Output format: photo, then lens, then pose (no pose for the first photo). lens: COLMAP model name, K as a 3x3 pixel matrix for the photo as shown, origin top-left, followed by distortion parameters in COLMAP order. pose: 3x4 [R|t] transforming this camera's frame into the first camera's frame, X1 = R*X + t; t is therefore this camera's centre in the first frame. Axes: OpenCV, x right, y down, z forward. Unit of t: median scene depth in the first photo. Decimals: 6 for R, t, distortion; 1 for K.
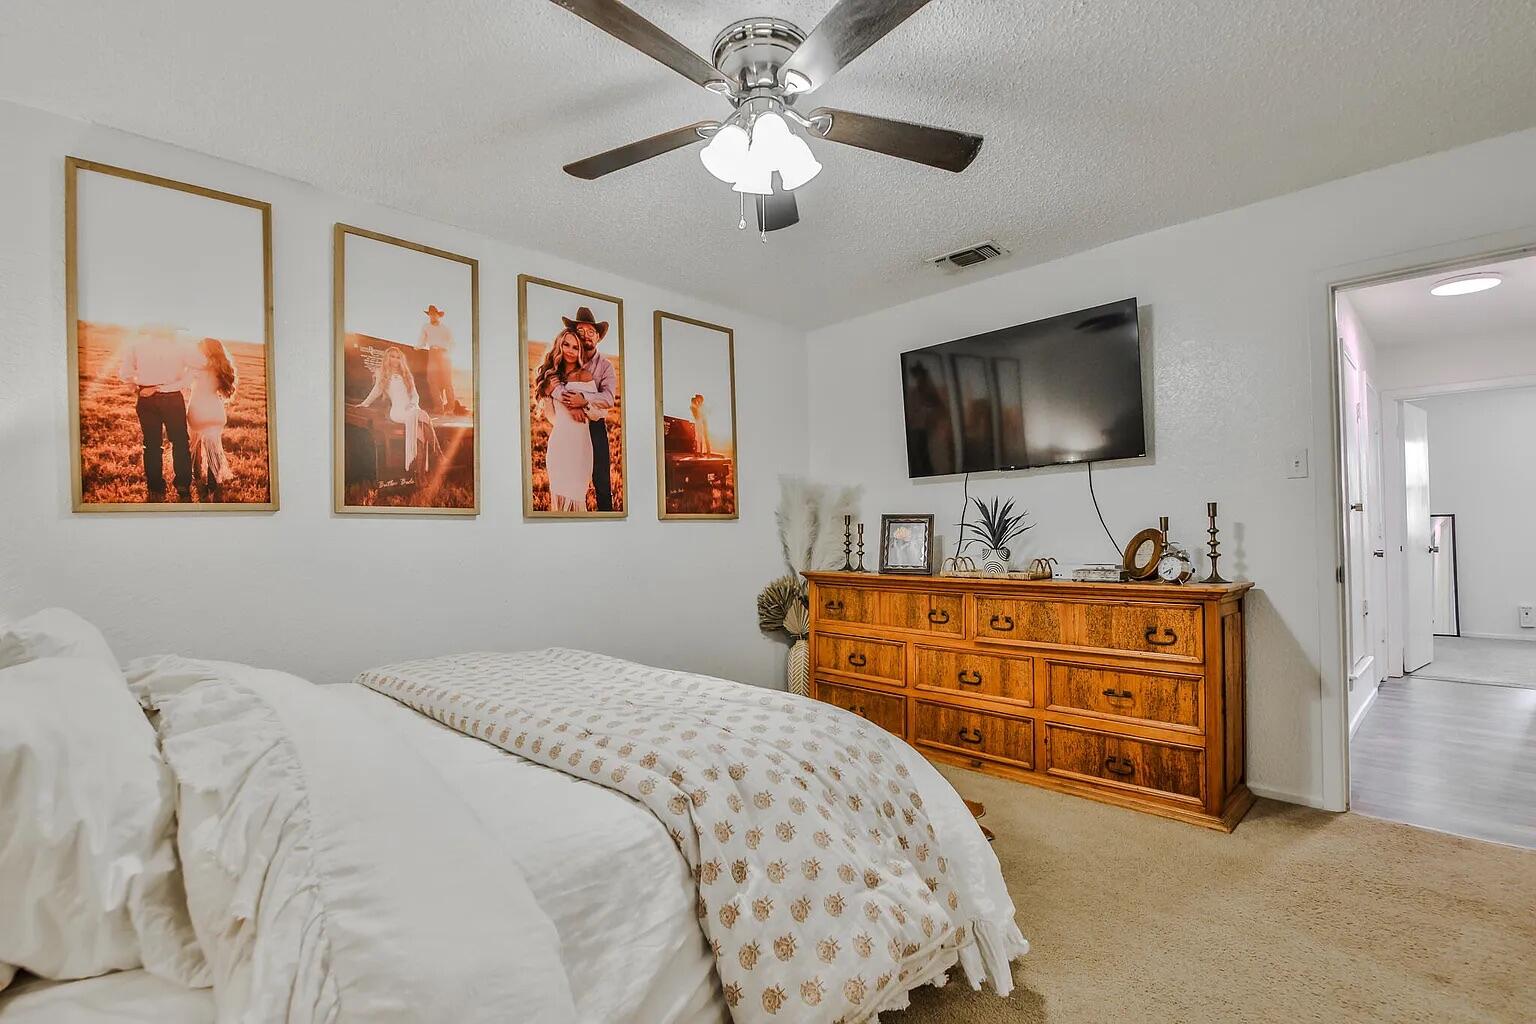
lens RADIAL K [[710.2, 0, 770.7], [0, 710.2, 510.4], [0, 0, 1]] dist [-0.012242, -0.000657]
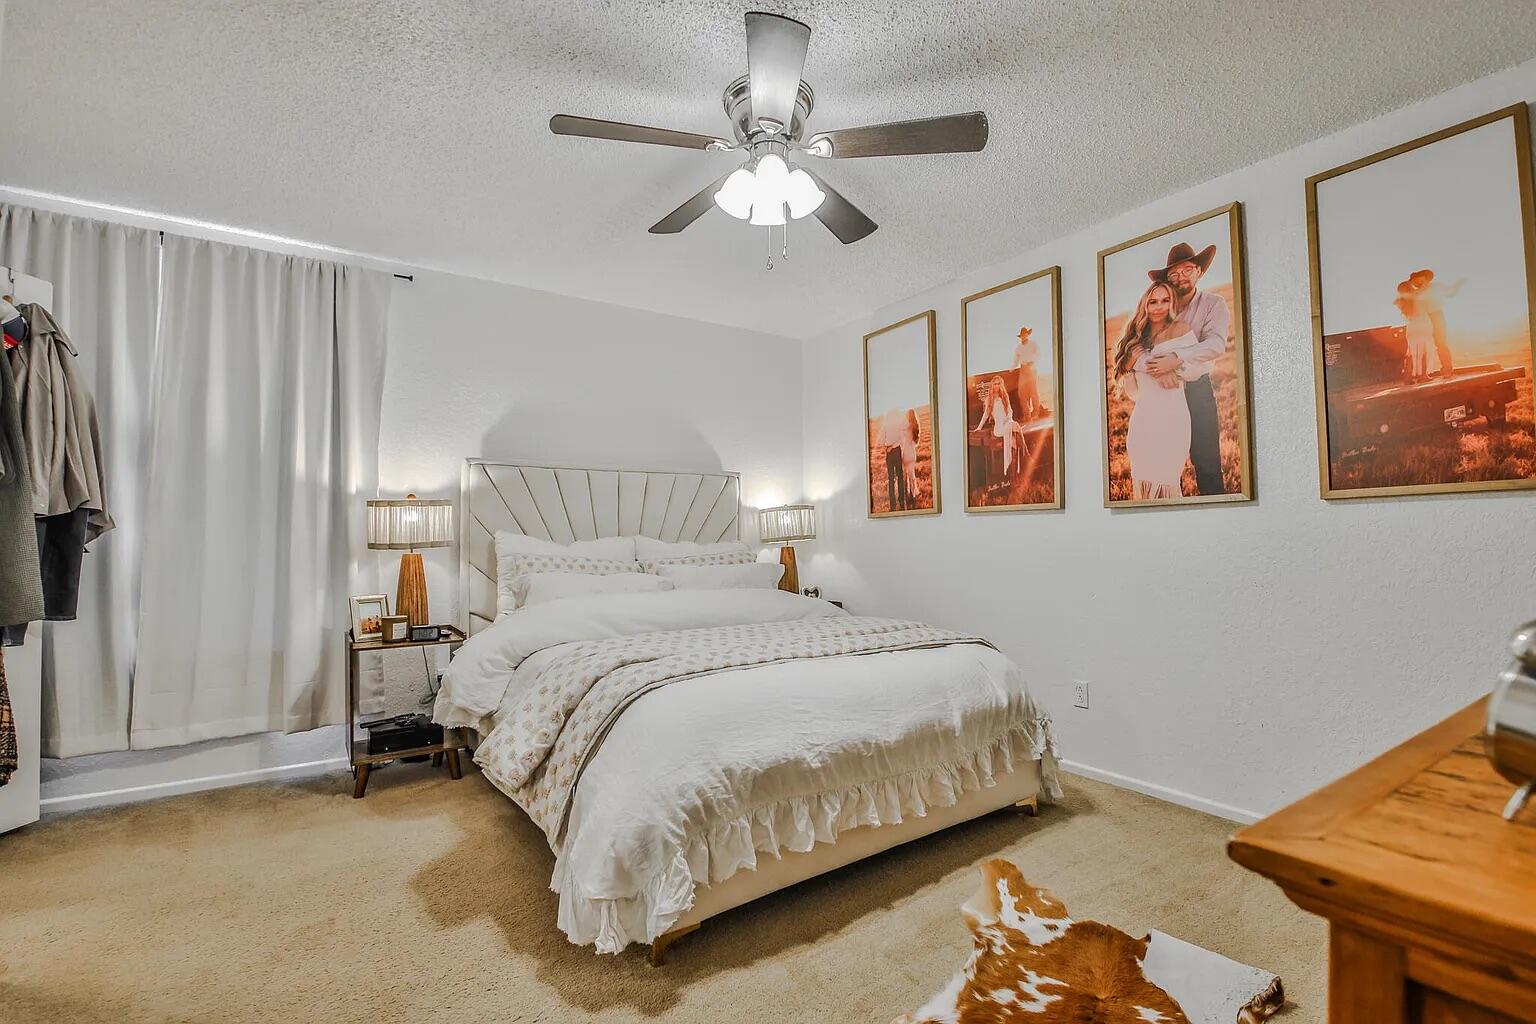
lens RADIAL K [[710.2, 0, 770.7], [0, 710.2, 510.4], [0, 0, 1]] dist [-0.012242, -0.000657]
pose [[-0.193690, -0.029190, -0.980629, 0.648569], [0.043614, 0.998313, -0.038330, 0.028444], [0.980093, -0.050193, -0.192090, 0.730529]]
